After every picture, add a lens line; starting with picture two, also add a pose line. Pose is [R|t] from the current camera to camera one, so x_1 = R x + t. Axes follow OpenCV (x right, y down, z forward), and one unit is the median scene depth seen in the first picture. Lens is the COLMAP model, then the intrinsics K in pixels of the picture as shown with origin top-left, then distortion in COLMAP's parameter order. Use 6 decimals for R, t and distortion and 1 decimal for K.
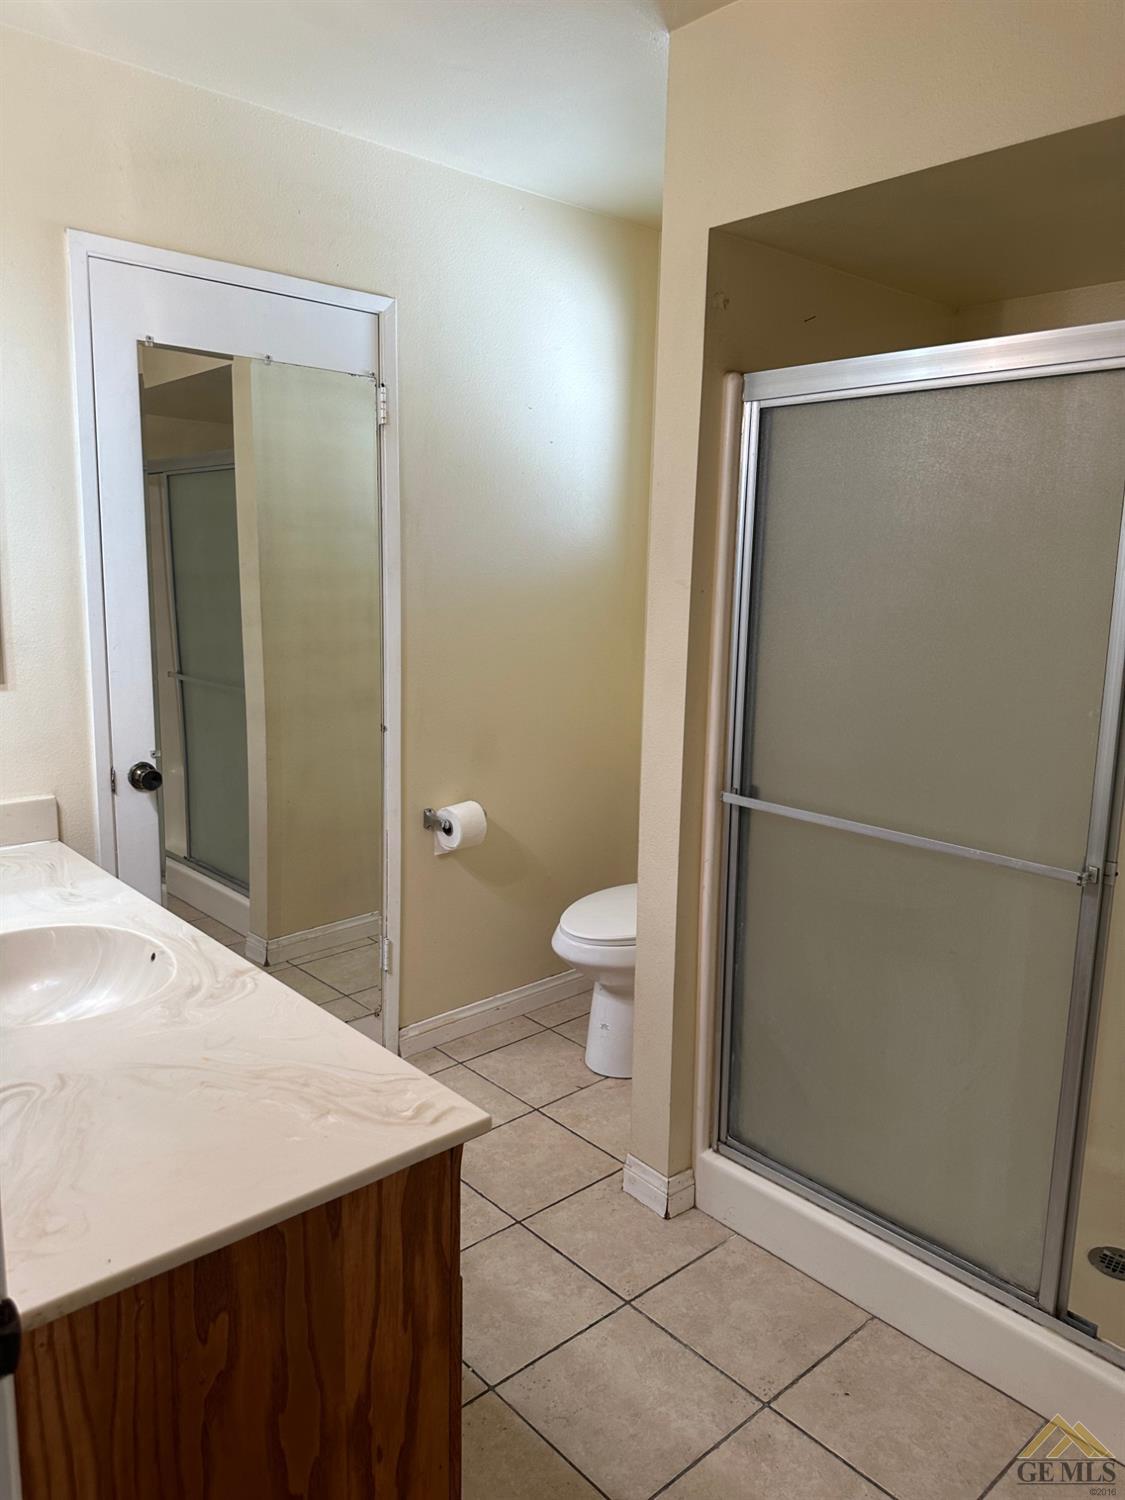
lens RADIAL K [[1067.9, 0, 566.5], [0, 1067.9, 744.5], [0, 0, 1]] dist [0.034176, -0.034609]
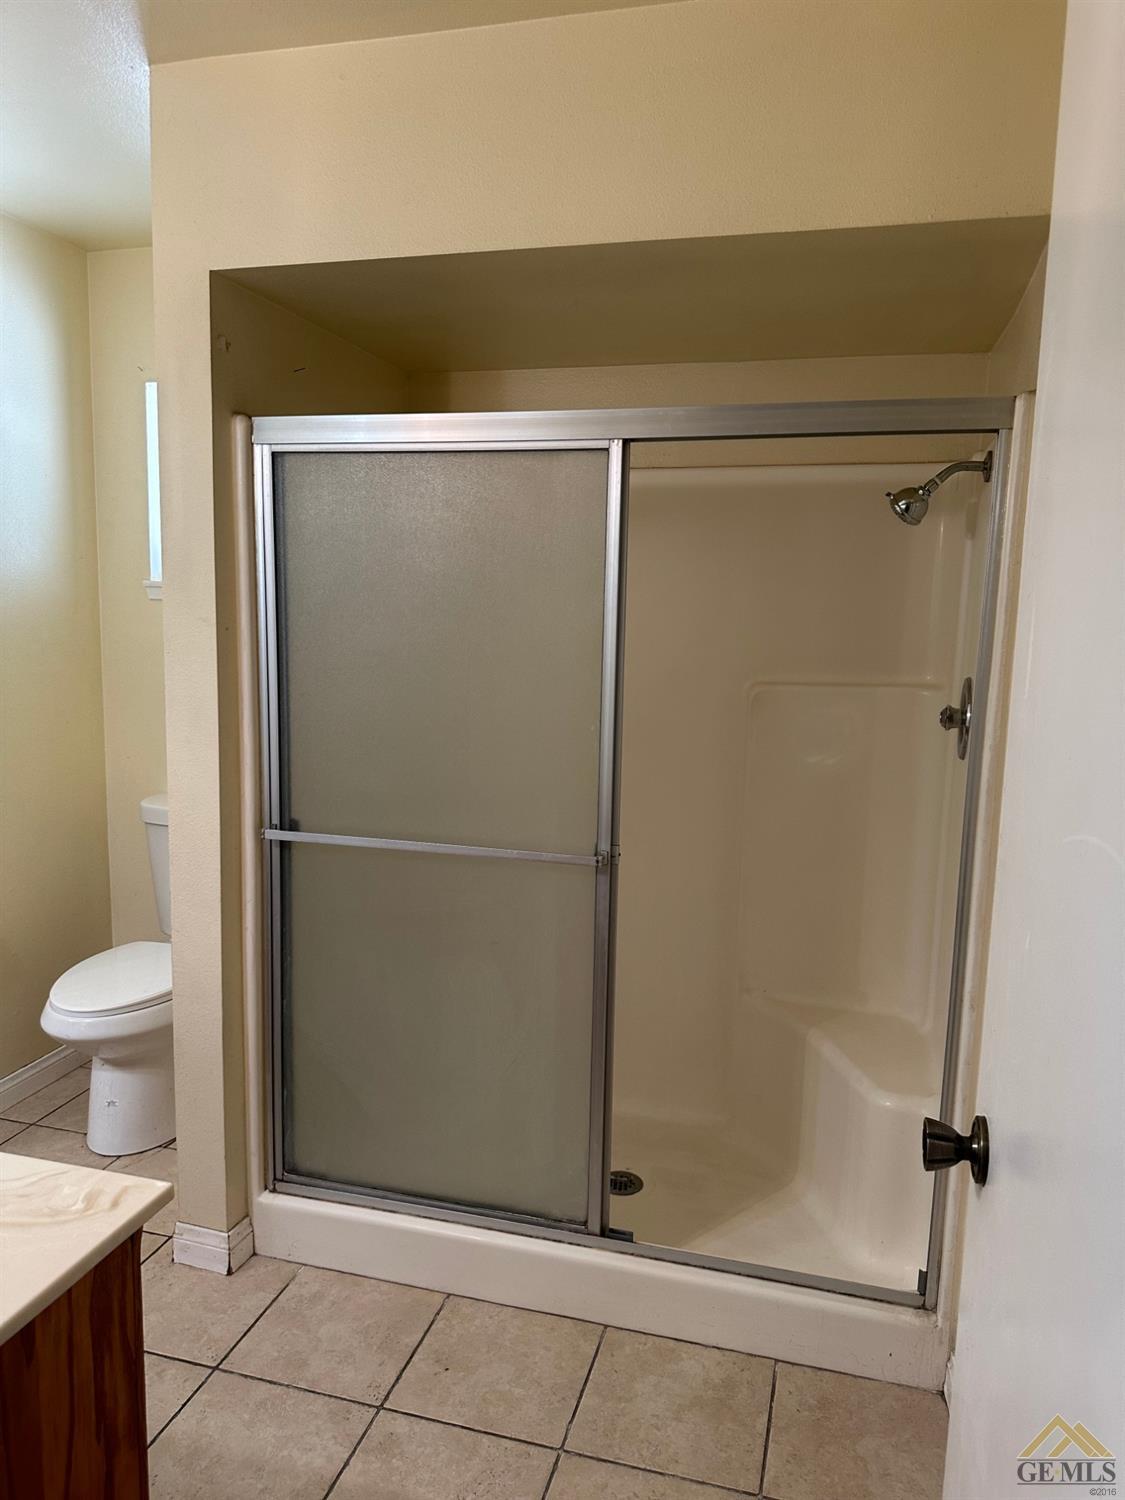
lens RADIAL K [[1067.9, 0, 563.7], [0, 1067.9, 750.8], [0, 0, 1]] dist [0.034176, -0.034609]
pose [[0.846070, -0.071948, 0.528194, -0.149491], [0.085685, 0.996321, -0.001538, -0.003064], [-0.526140, 0.046560, 0.849122, -0.007065]]
